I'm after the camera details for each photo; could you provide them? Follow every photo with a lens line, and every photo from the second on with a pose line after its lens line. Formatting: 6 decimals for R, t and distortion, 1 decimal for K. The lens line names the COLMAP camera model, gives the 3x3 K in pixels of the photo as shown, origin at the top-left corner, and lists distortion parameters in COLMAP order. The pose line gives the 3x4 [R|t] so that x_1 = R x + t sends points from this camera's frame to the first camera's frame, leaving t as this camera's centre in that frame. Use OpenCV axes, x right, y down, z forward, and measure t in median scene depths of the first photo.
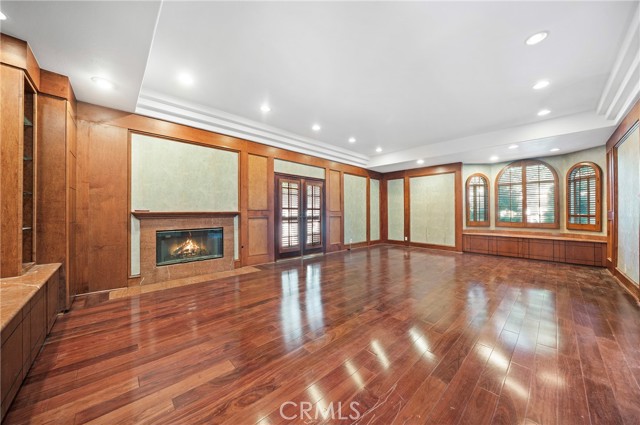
lens RADIAL K [[219.6, 0, 324.2], [0, 219.6, 216.4], [0, 0, 1]] dist [-0.000424, -0.000043]
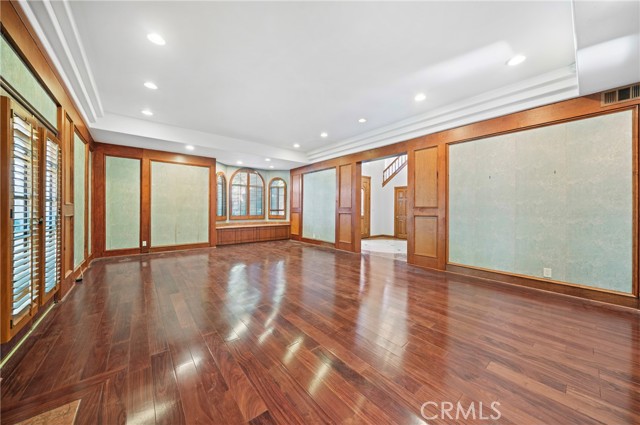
lens RADIAL K [[223.6, 0, 322.6], [0, 223.6, 208.5], [0, 0, 1]] dist [-0.000660, -0.000104]
pose [[0.068664, -0.001616, 0.997639, -0.378192], [0.012208, 0.999925, 0.000780, -0.009556], [-0.997565, 0.012126, 0.068679, 0.428316]]
